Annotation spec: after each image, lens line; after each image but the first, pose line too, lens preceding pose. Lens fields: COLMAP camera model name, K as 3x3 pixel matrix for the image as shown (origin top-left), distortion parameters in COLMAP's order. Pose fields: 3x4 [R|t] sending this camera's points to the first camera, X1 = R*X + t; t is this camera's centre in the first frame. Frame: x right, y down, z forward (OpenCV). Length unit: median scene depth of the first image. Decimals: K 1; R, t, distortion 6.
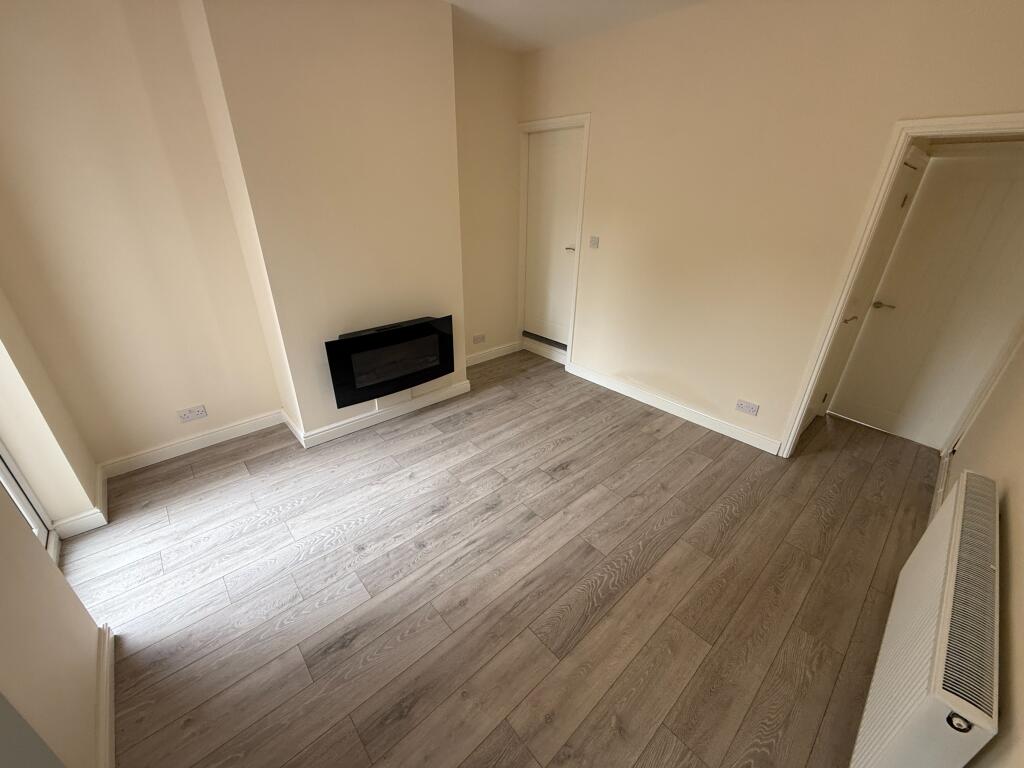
lens RADIAL K [[407.3, 0, 511.2], [0, 407.3, 384.0], [0, 0, 1]] dist [0.000719, -0.000419]
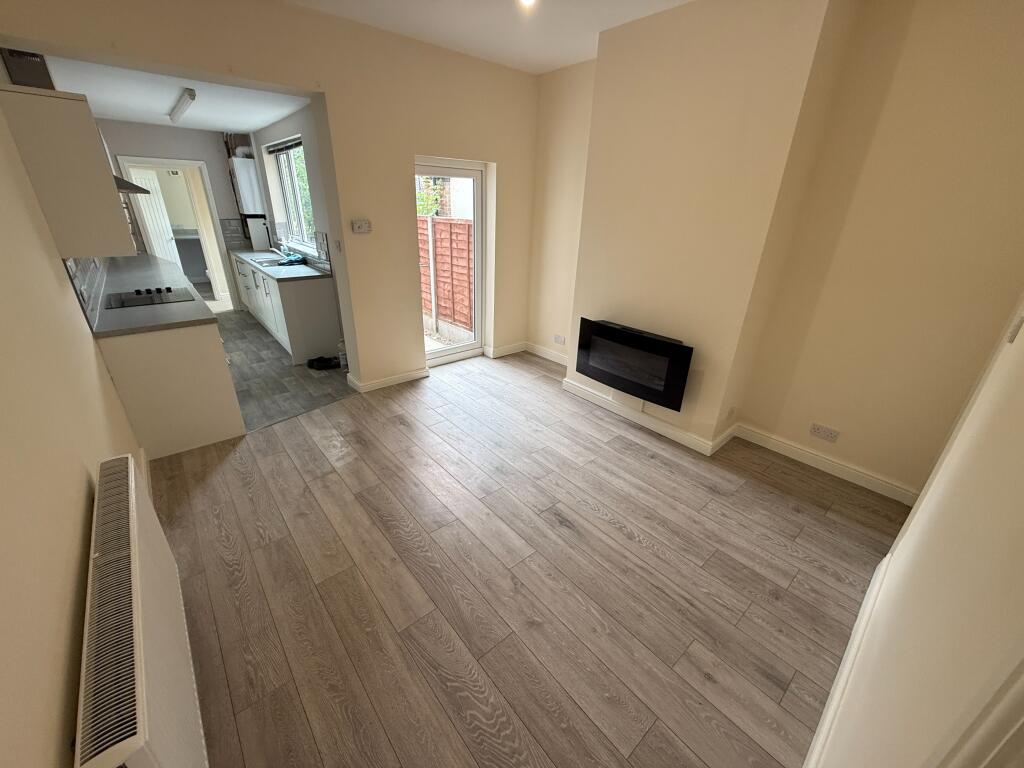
lens RADIAL K [[407.3, 0, 510.2], [0, 407.3, 383.9], [0, 0, 1]] dist [0.000719, -0.000419]
pose [[-0.027427, 0.391410, -0.919807, 0.797957], [-0.460238, 0.811881, 0.359208, -0.279589], [0.887372, 0.433182, 0.157874, 0.653481]]
